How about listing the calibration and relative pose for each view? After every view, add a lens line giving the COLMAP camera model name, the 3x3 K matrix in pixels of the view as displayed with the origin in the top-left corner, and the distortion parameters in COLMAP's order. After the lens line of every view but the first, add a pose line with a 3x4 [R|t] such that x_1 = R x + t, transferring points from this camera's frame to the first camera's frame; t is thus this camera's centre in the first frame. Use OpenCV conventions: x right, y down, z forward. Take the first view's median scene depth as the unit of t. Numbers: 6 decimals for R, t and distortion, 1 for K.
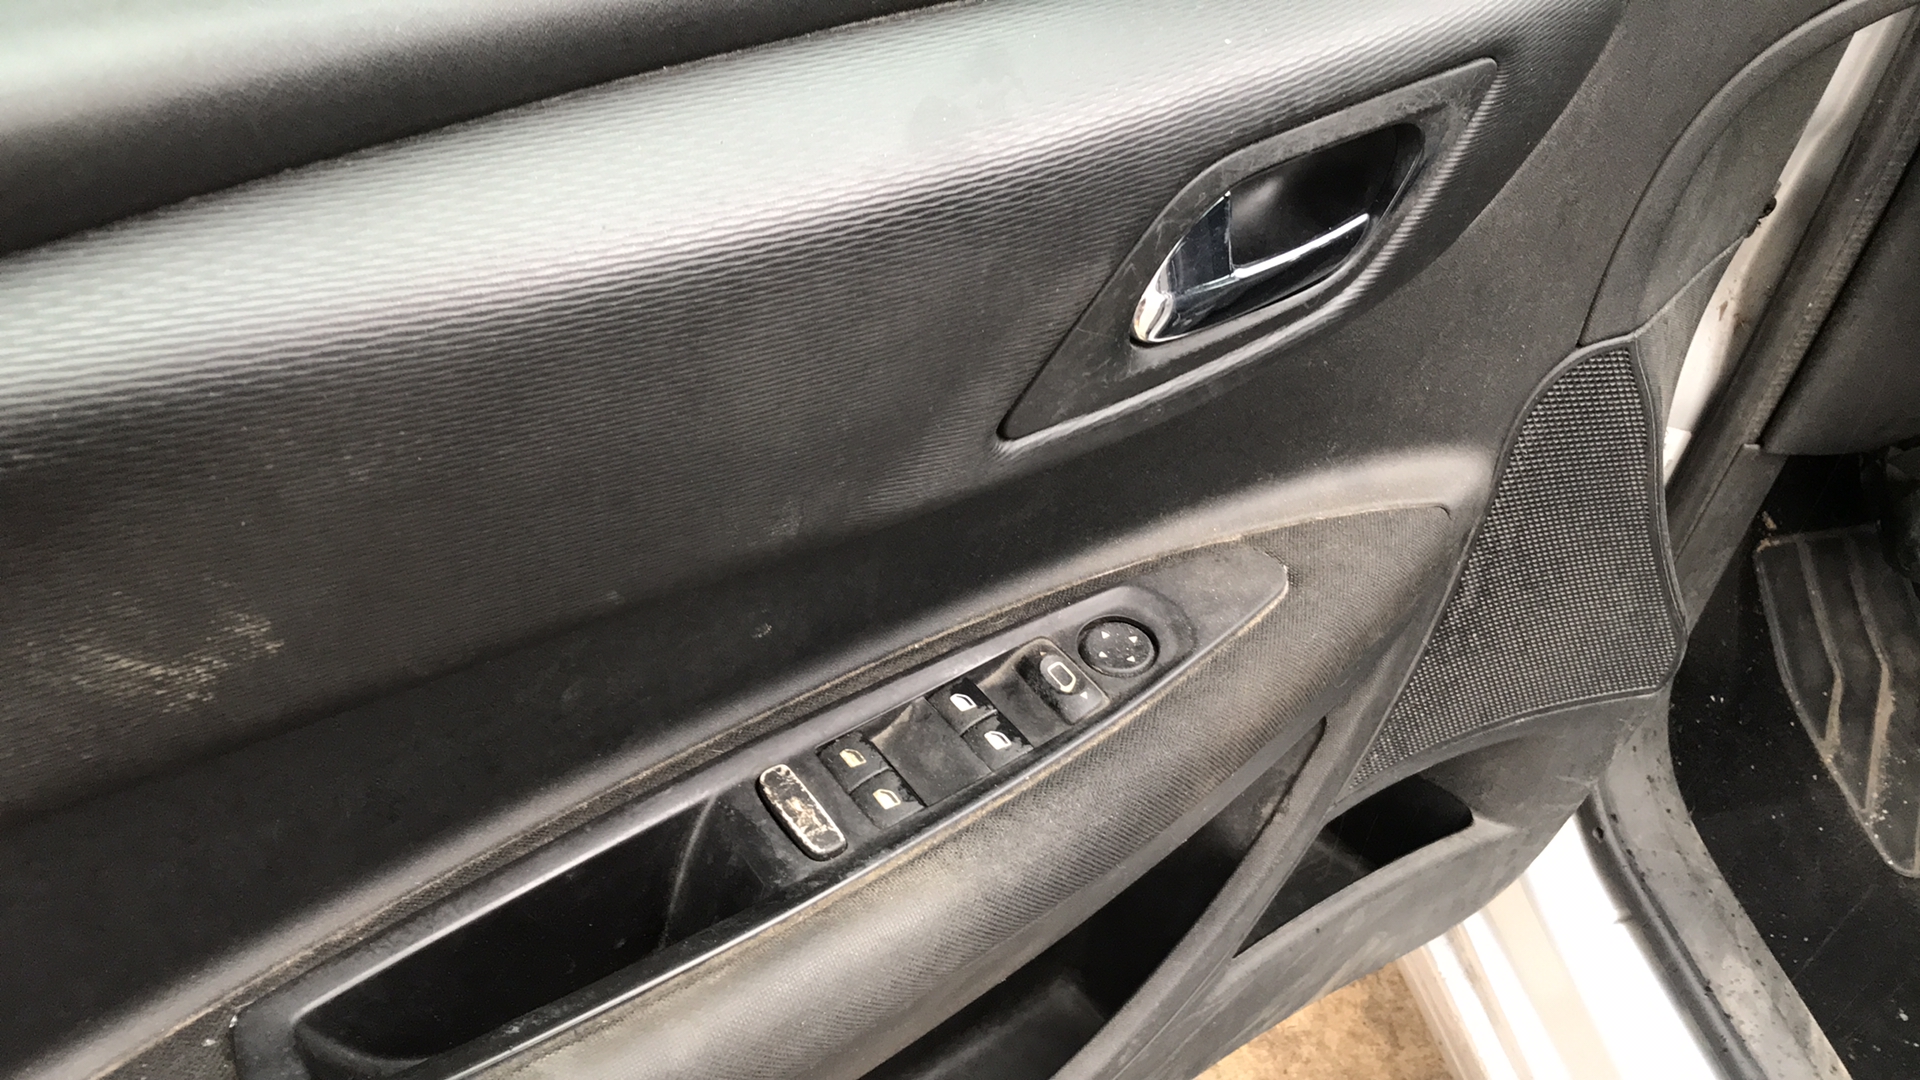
lens RADIAL K [[1576.6, 0, 971.7], [0, 1576.6, 531.6], [0, 0, 1]] dist [0.022288, -0.015738]
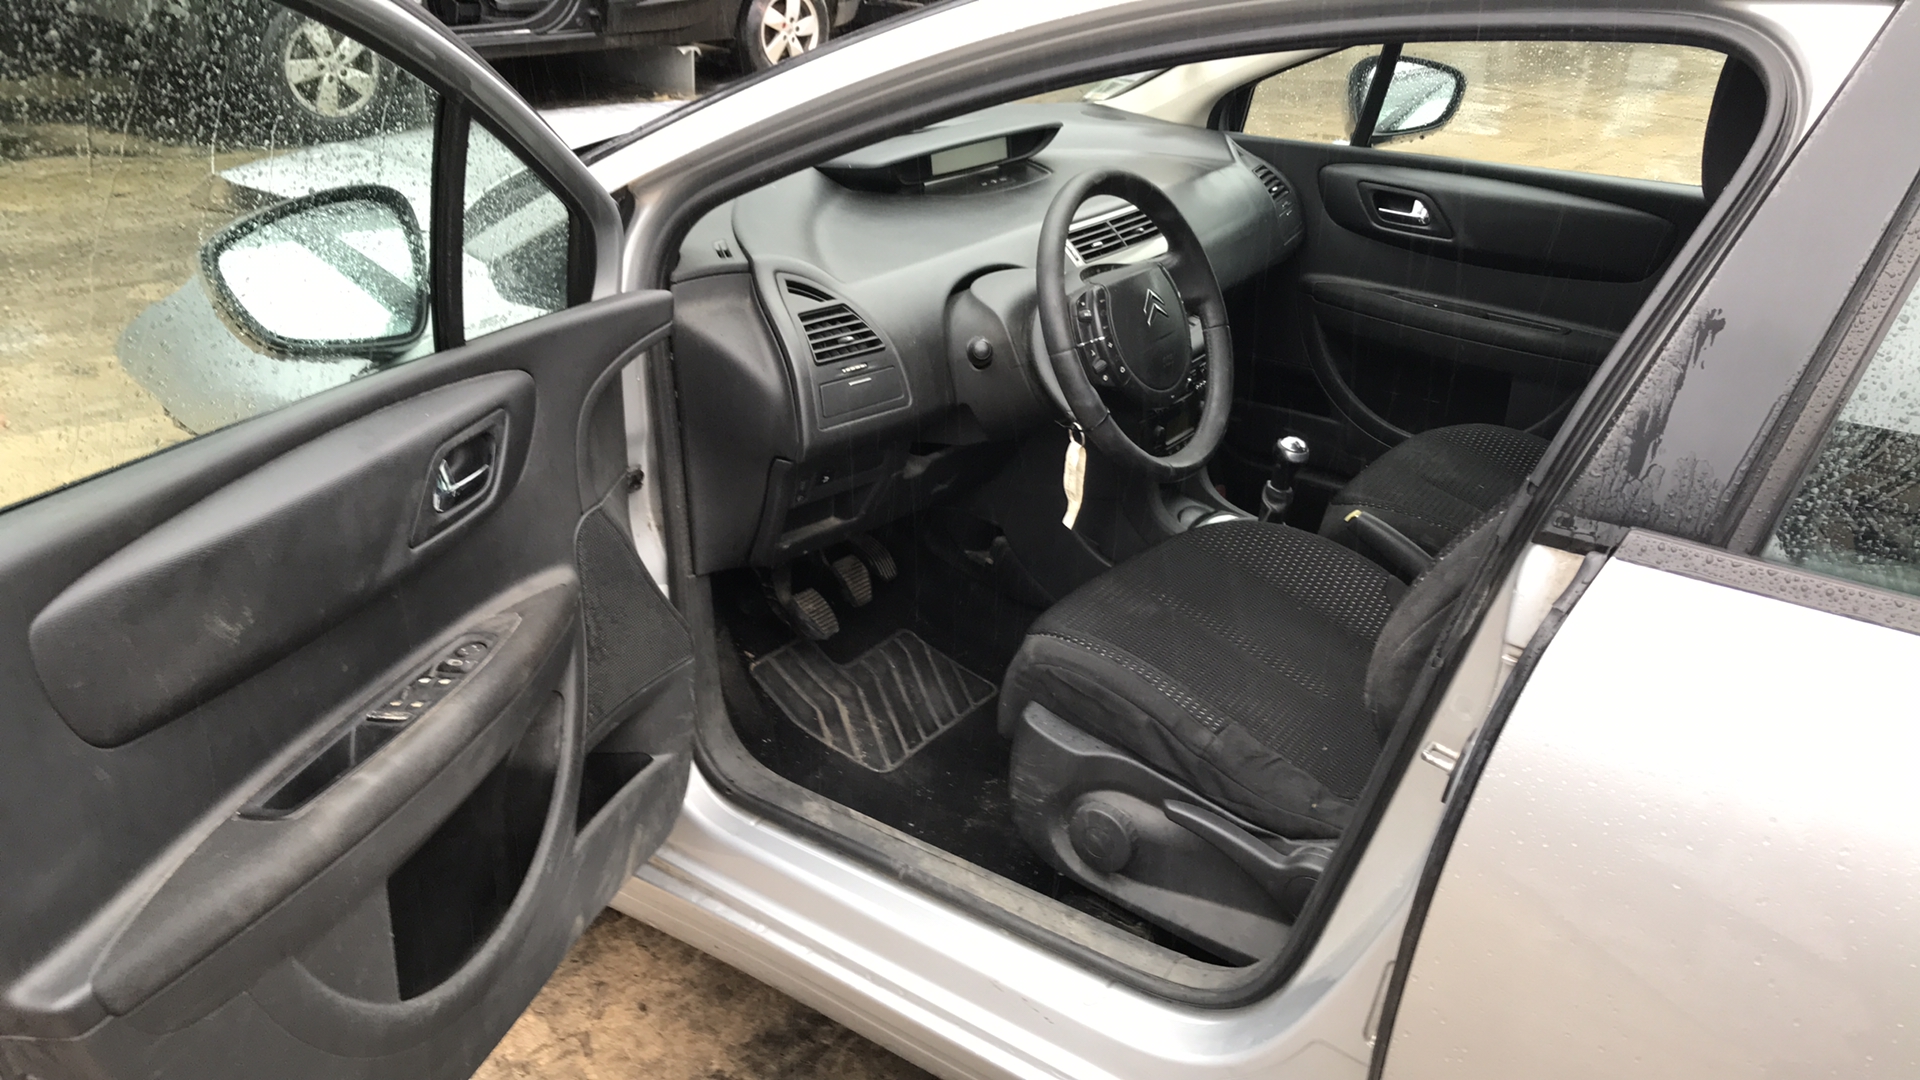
lens RADIAL K [[1554.6, 0, 960.0], [0, 1554.6, 540.0], [0, 0, 1]] dist [0.021625, -0.007618]
pose [[0.760750, -0.328272, 0.559908, -0.303054], [0.501584, 0.844838, -0.186178, 0.362511], [-0.411915, 0.422476, 0.807366, -0.669657]]
